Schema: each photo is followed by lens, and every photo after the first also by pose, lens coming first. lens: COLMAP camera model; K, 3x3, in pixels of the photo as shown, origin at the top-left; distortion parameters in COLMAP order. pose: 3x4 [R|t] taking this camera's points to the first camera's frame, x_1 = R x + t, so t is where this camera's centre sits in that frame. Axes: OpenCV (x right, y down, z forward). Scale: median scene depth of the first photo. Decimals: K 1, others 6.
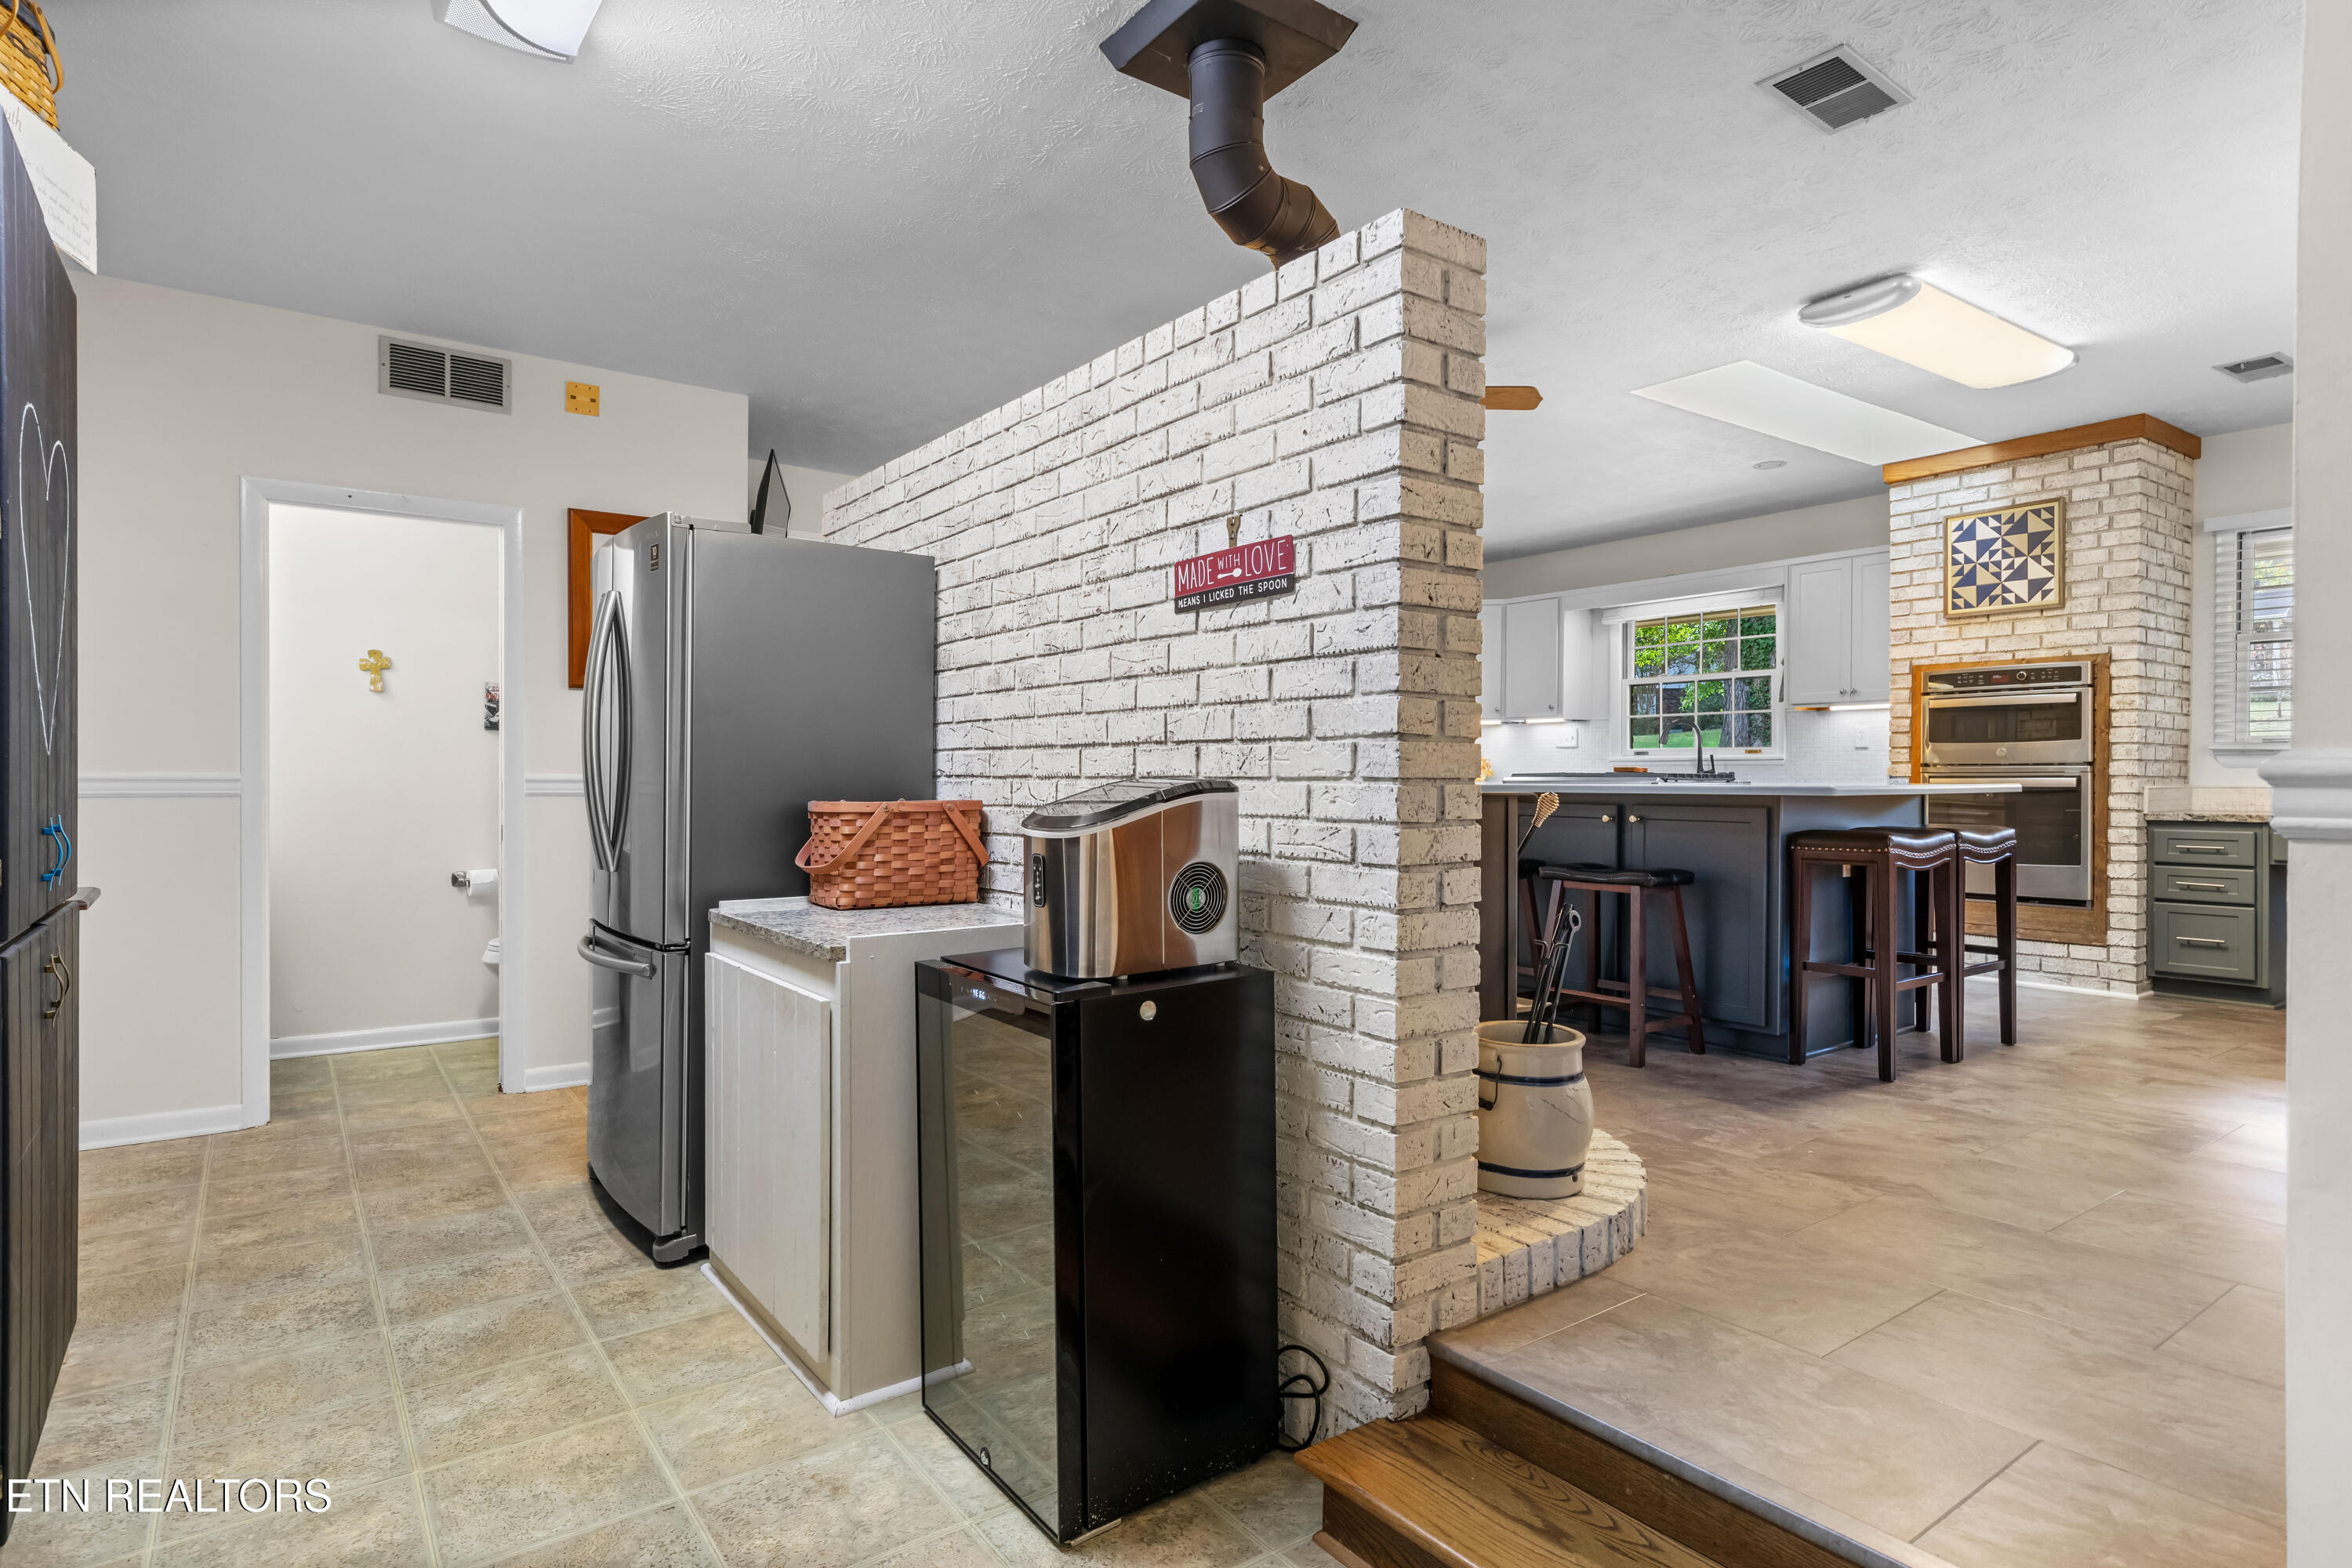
lens RADIAL K [[1242.5, 0, 1173.7], [0, 1242.5, 778.8], [0, 0, 1]] dist [0.000816, 0.000147]
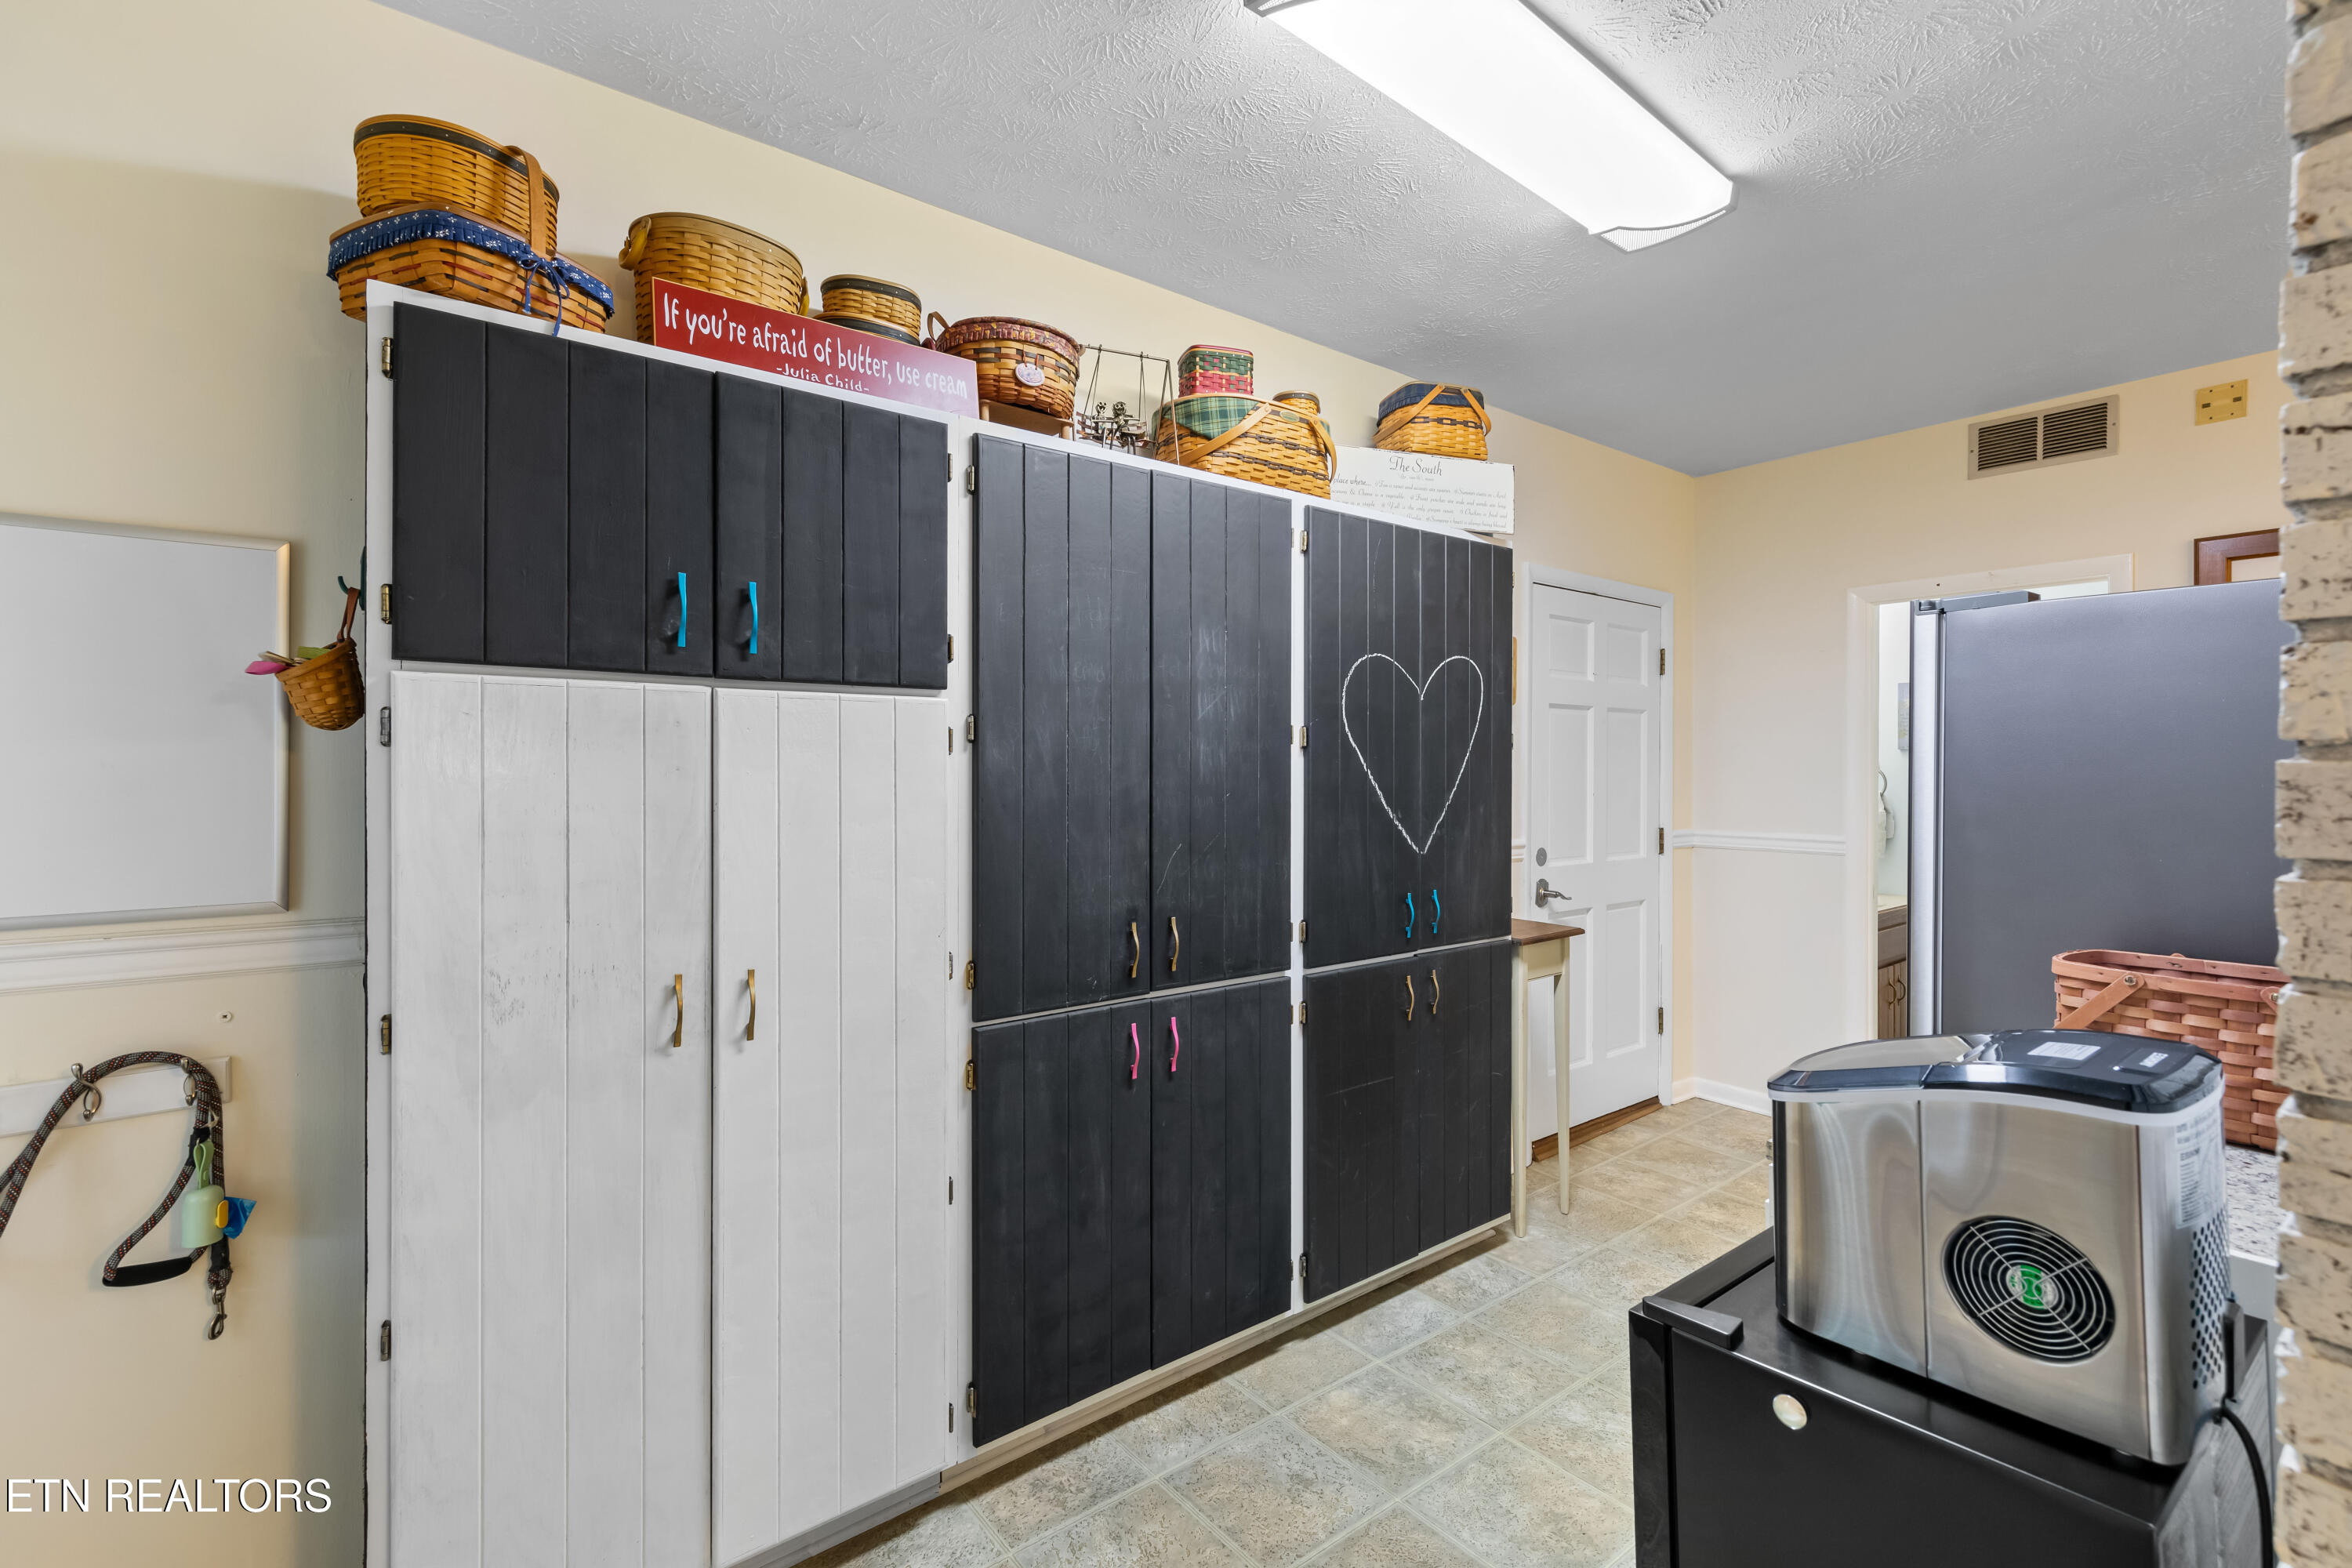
lens RADIAL K [[1045.6, 0, 1175.0], [0, 1045.6, 774.4], [0, 0, 1]] dist [0.003119, 0.000266]
pose [[0.027839, 0.002012, -0.999610, 0.328924], [-0.003861, 0.999991, 0.001906, -0.088449], [0.999605, 0.003806, 0.027847, 0.446956]]
